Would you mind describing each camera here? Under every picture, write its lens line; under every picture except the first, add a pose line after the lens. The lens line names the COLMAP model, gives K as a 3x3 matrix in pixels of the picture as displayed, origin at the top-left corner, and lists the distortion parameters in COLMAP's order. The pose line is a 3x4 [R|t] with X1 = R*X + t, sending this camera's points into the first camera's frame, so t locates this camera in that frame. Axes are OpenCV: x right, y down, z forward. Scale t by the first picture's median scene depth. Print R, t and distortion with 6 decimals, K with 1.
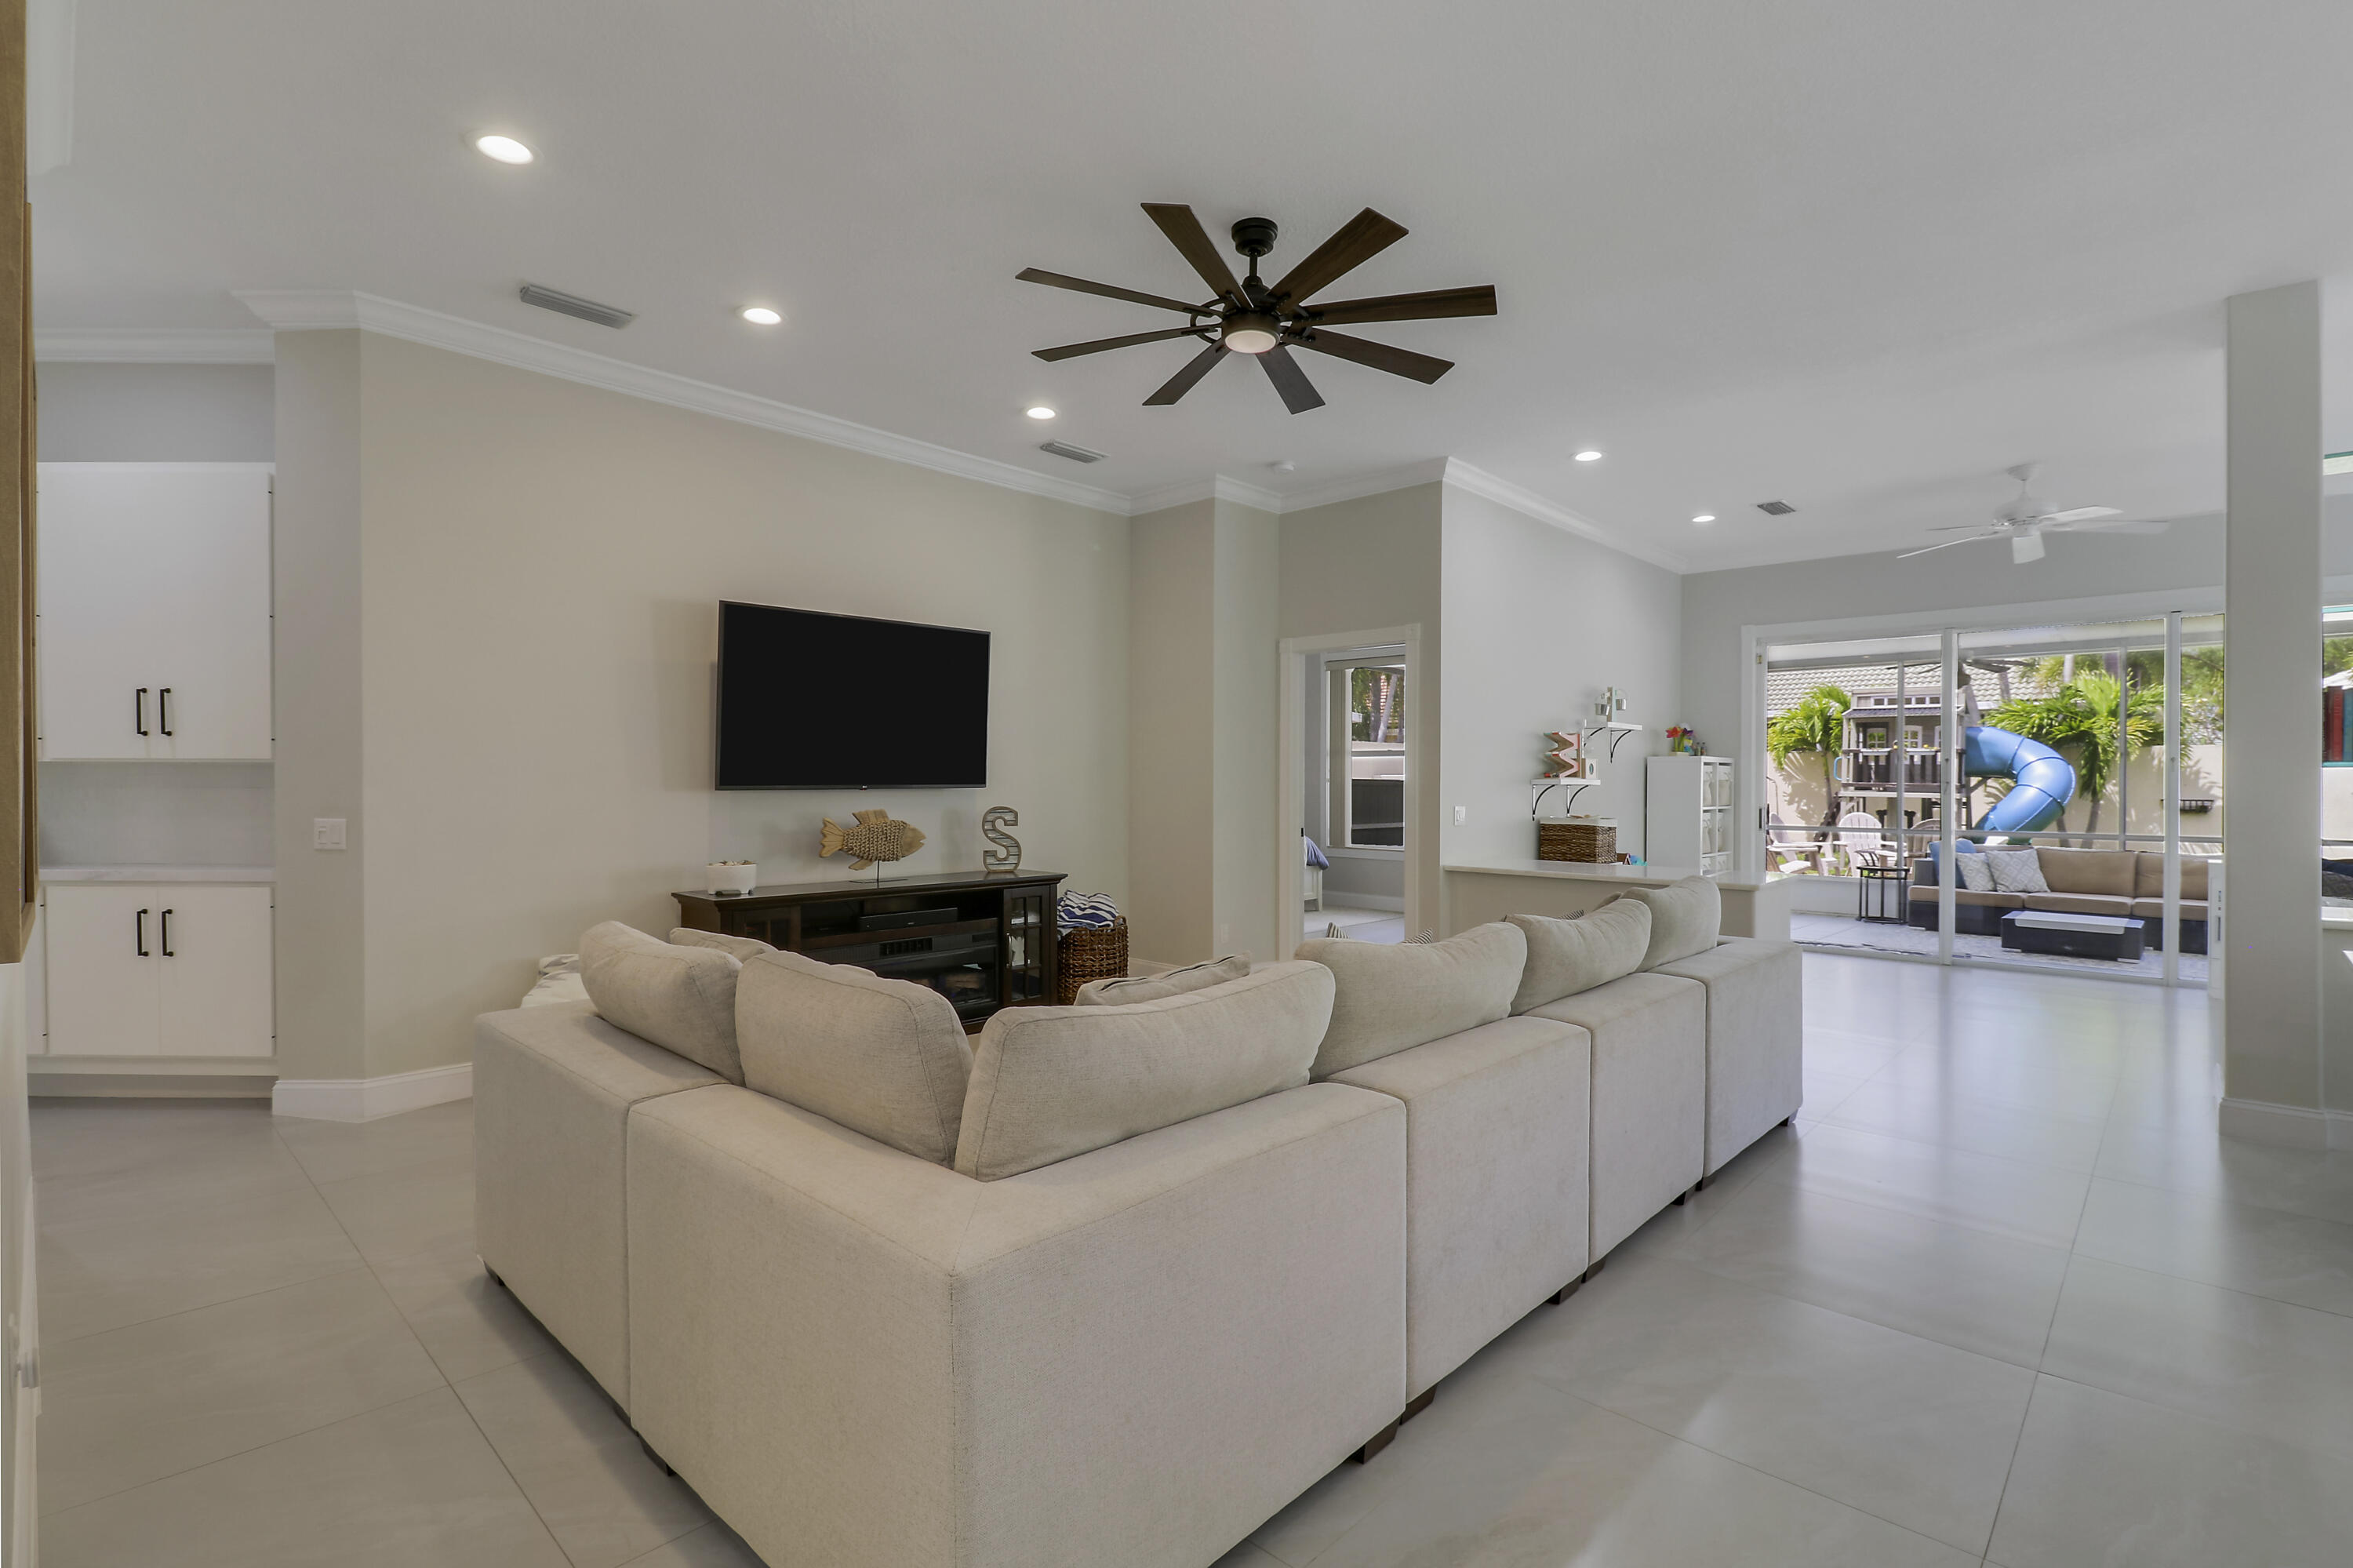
lens RADIAL K [[1114.5, 0, 1176.5], [0, 1114.5, 784.0], [0, 0, 1]] dist [-0.000182, -0.021762]
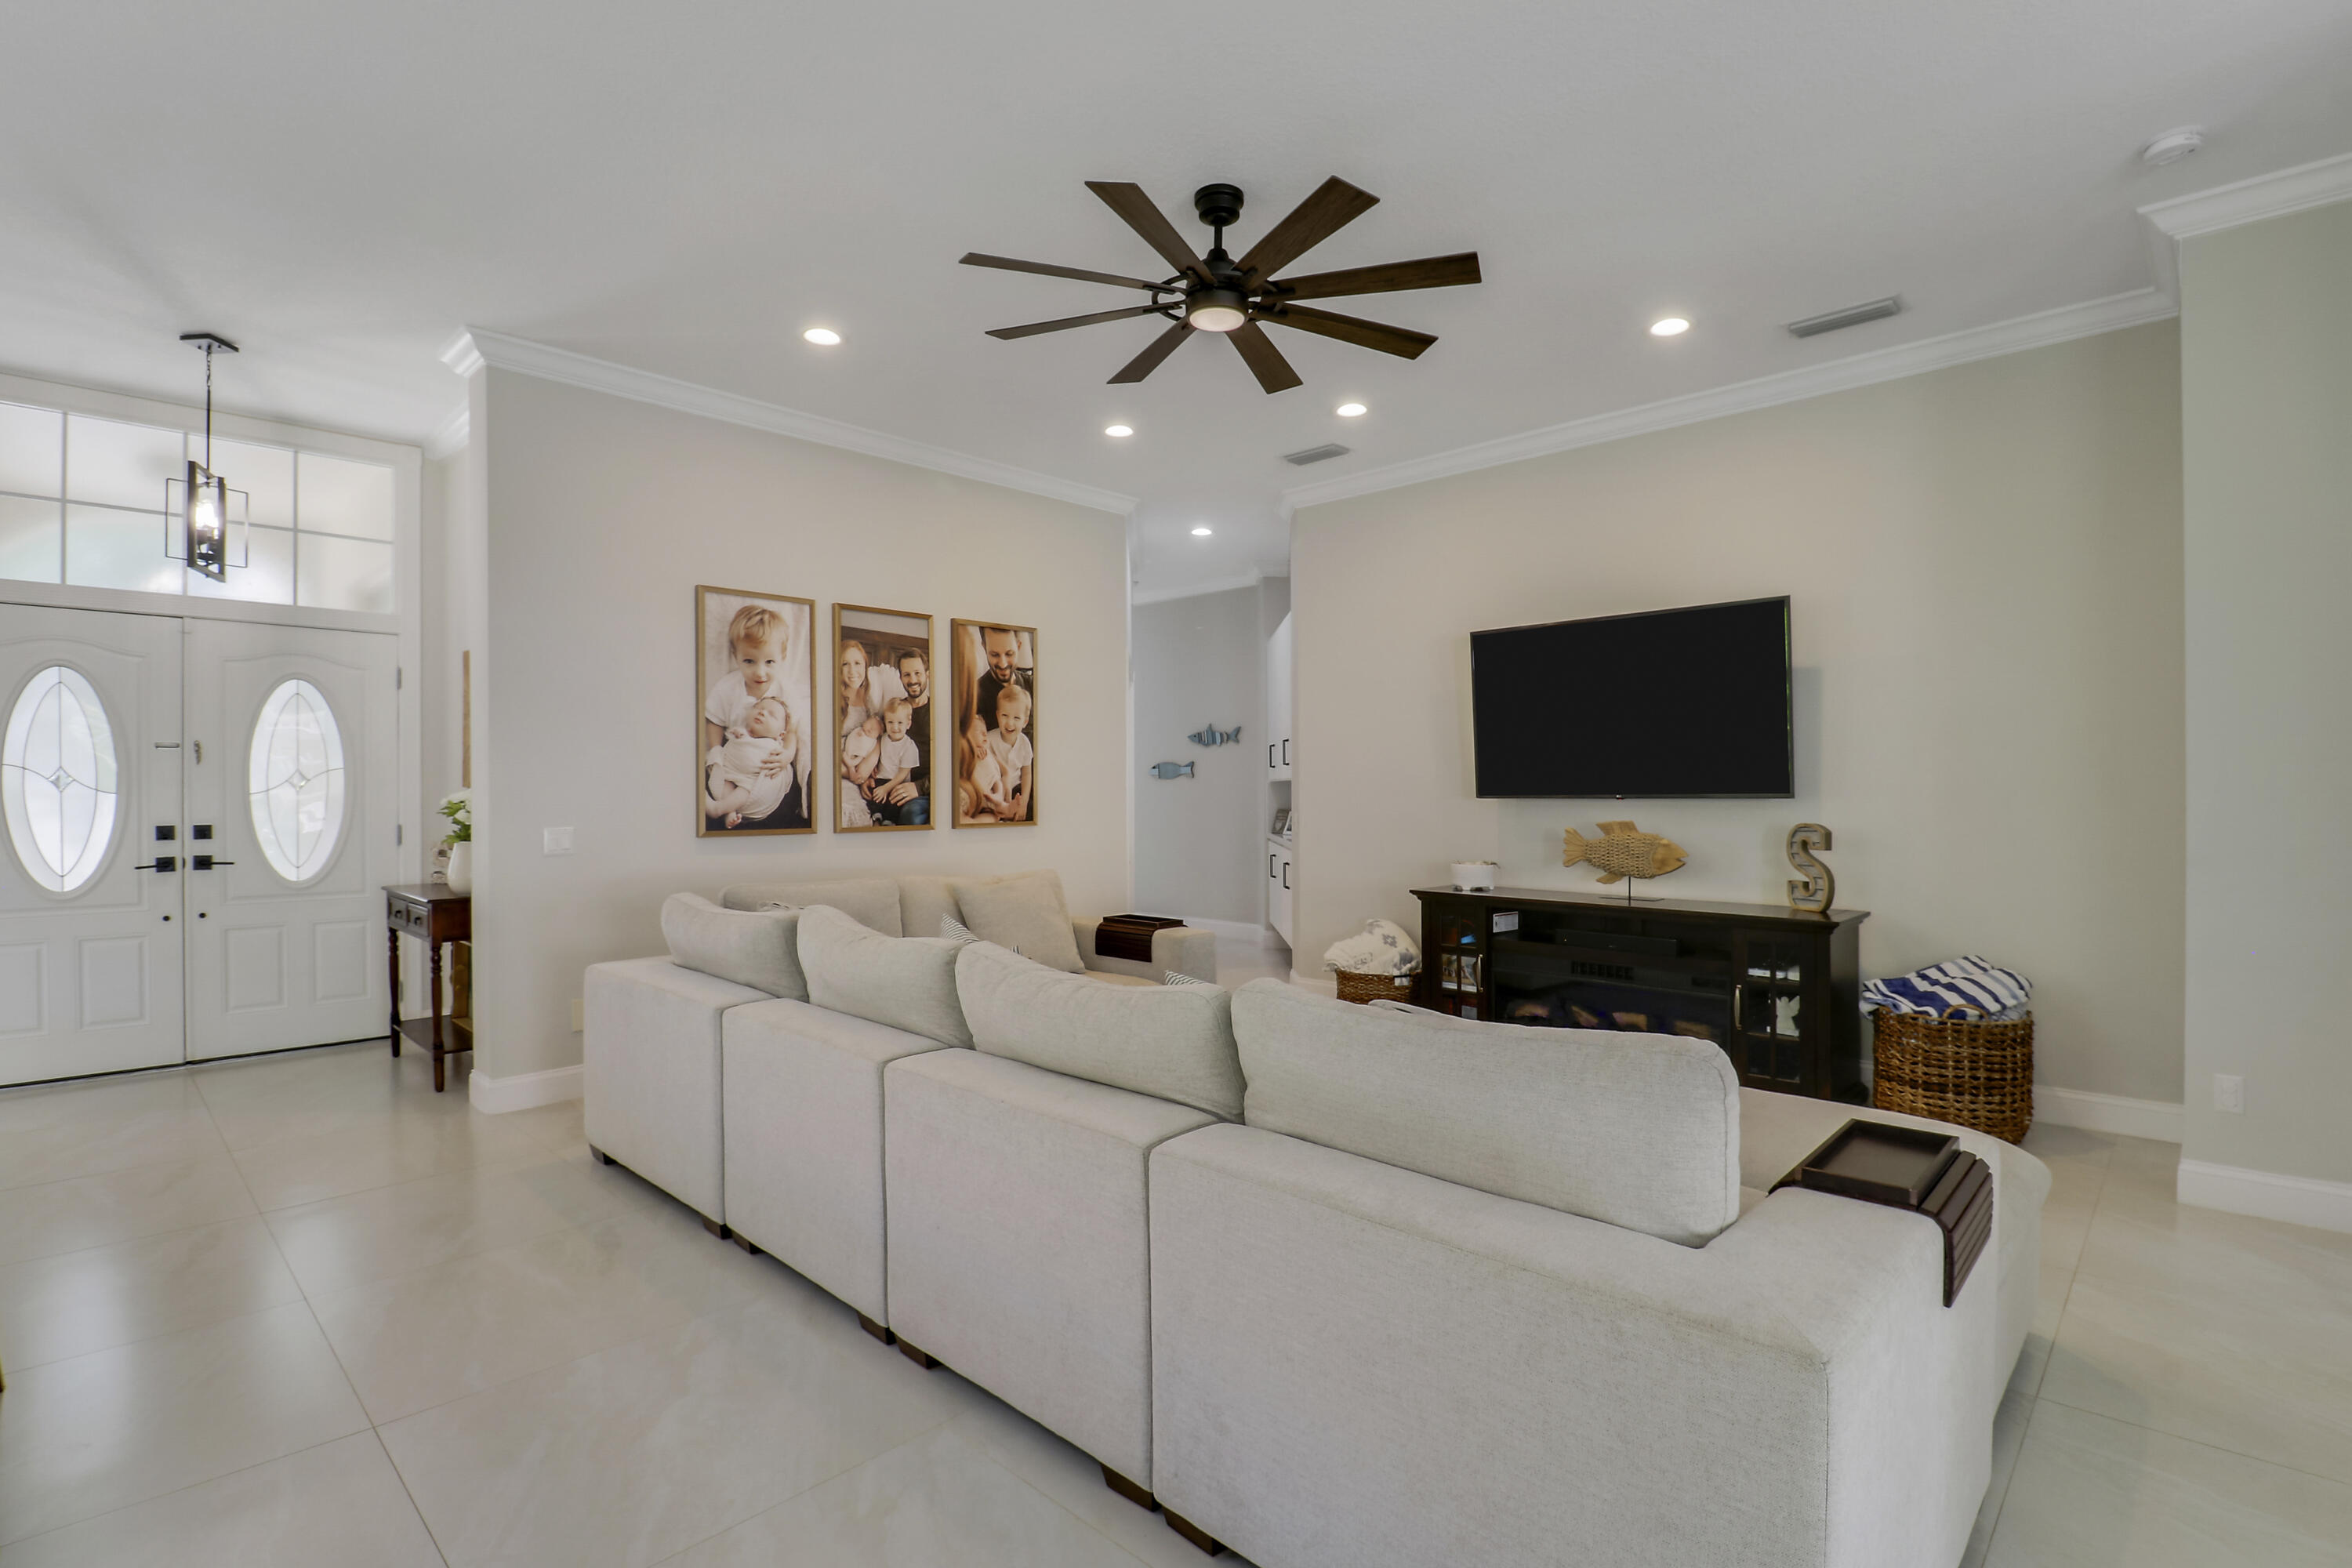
lens RADIAL K [[1102.1, 0, 1184.0], [0, 1102.1, 789.8], [0, 0, 1]] dist [0.011749, -0.021338]
pose [[-0.013268, 0.003863, -0.999905, 0.649350], [-0.001577, 0.999991, 0.003884, -0.006490], [0.999911, 0.001629, -0.013262, 0.636280]]
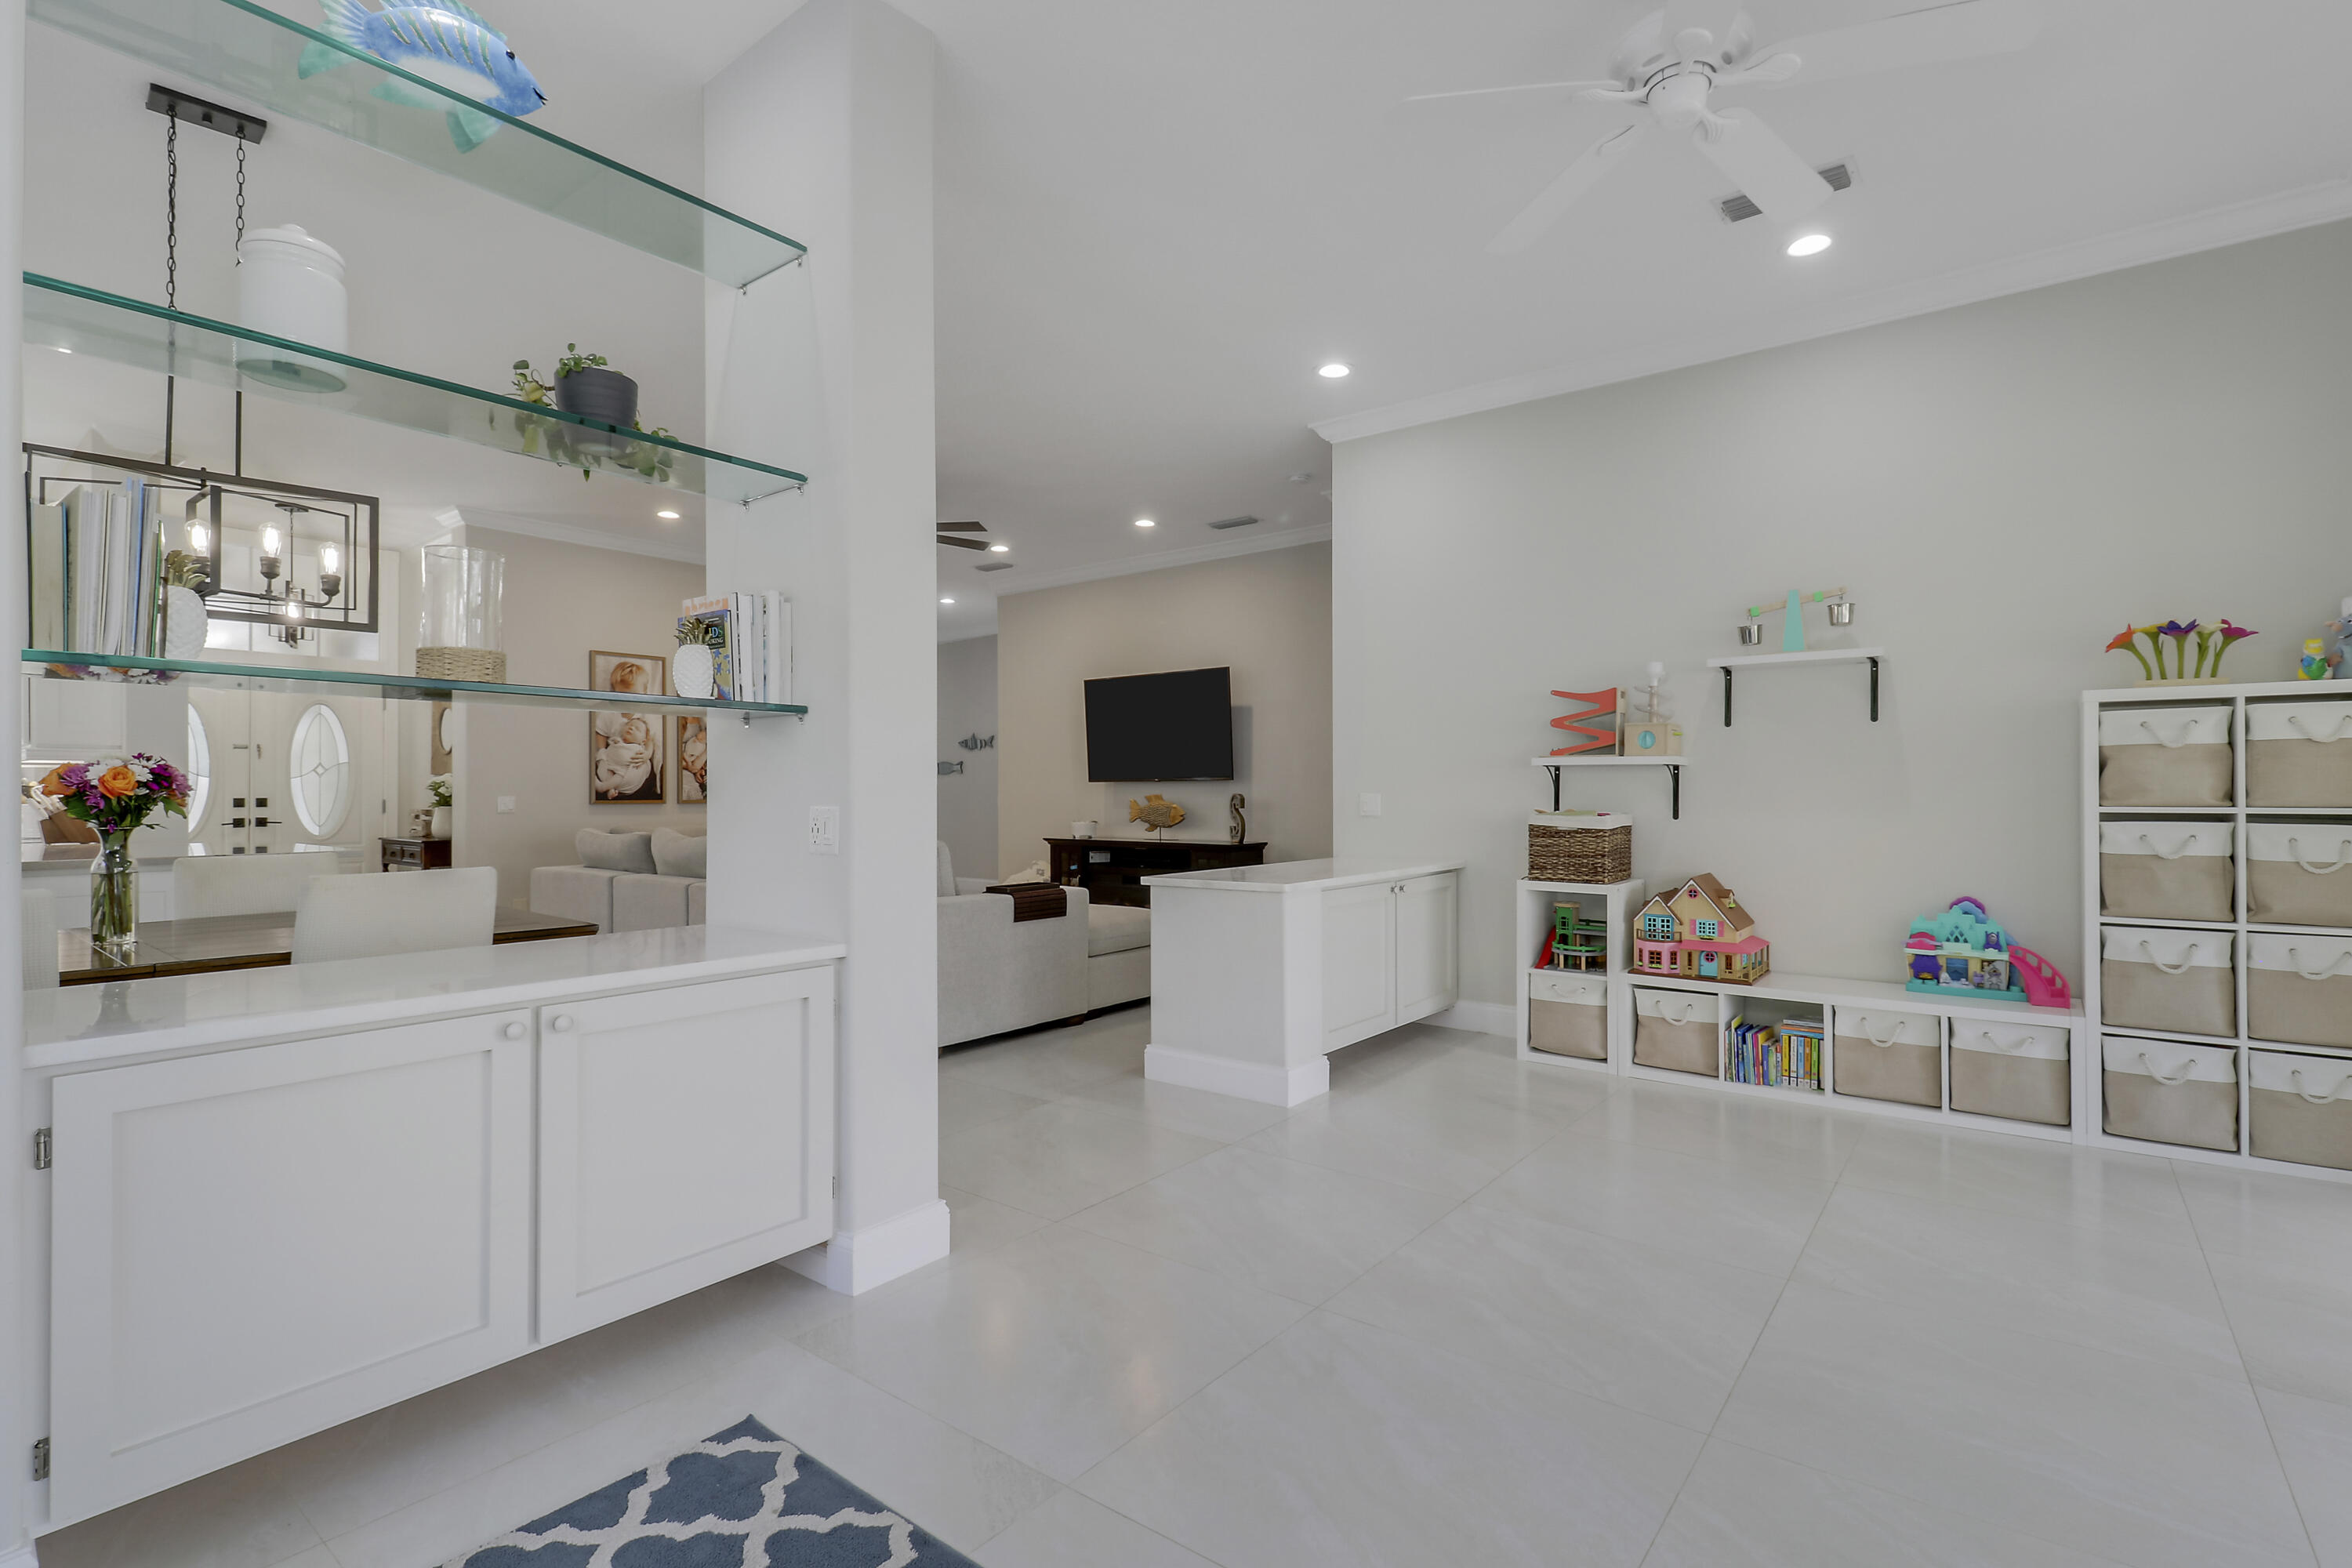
lens RADIAL K [[1114.0, 0, 1176.0], [0, 1114.0, 784.0], [0, 0, 1]] dist [-0.000182, -0.021762]
pose [[0.080195, -0.005904, -0.996762, 1.296798], [-0.001641, 0.999980, -0.006055, 0.017162], [0.996778, 0.002121, 0.080183, 0.887895]]
